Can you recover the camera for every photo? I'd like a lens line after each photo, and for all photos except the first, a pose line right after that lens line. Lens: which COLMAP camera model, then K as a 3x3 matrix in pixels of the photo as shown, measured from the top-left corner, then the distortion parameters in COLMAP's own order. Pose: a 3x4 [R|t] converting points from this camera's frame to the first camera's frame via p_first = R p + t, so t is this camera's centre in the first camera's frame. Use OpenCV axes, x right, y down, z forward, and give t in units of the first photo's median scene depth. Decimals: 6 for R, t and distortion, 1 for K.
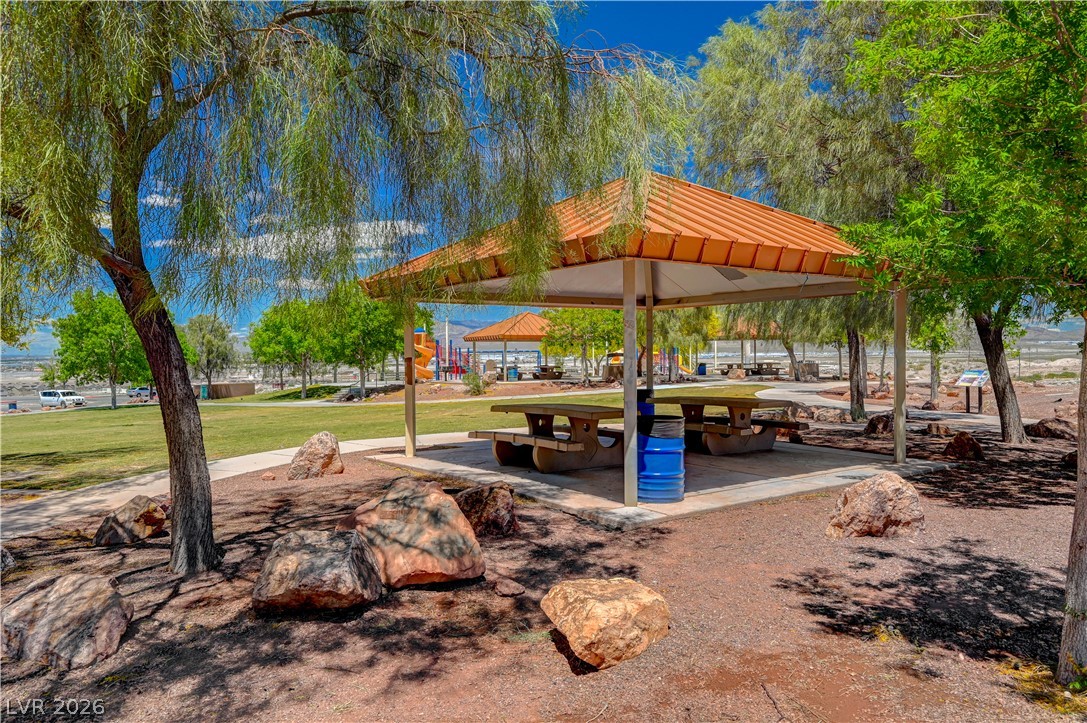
lens RADIAL K [[778.1, 0, 539.8], [0, 778.1, 362.1], [0, 0, 1]] dist [-0.001310, -0.000083]
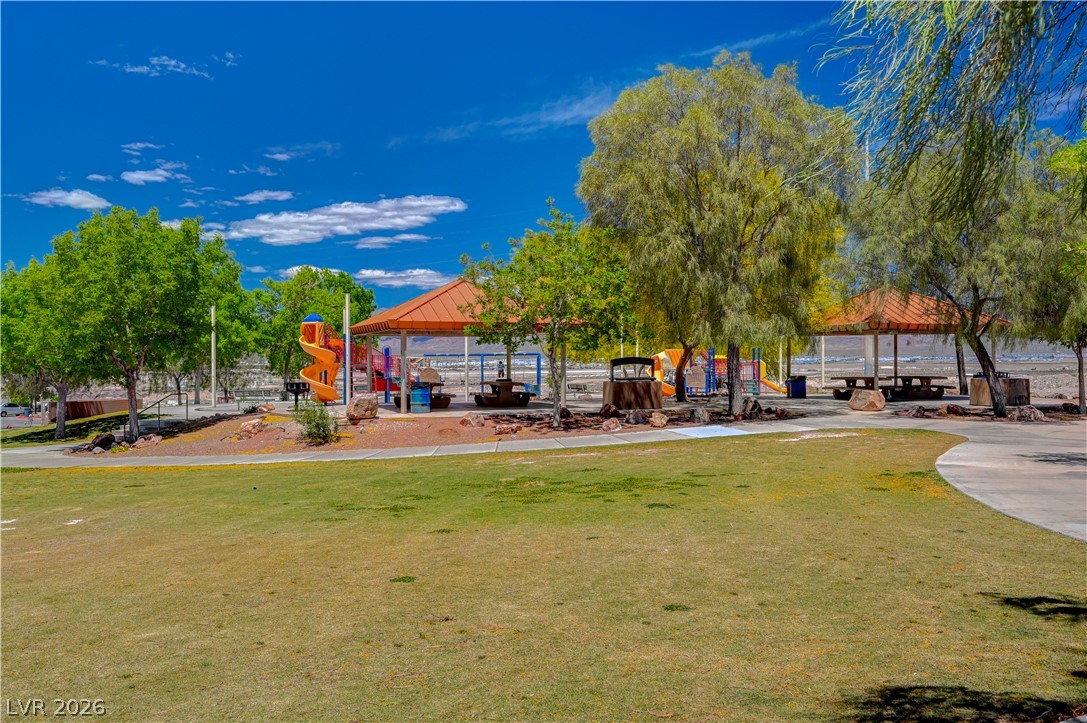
lens RADIAL K [[952.3, 0, 547.5], [0, 952.3, 361.3], [0, 0, 1]] dist [0.011101, 0.004332]
pose [[0.998341, 0.001826, -0.057541, 0.082952], [-0.002197, 0.999977, -0.006384, -0.005059], [0.057528, 0.006500, 0.998323, 0.376993]]
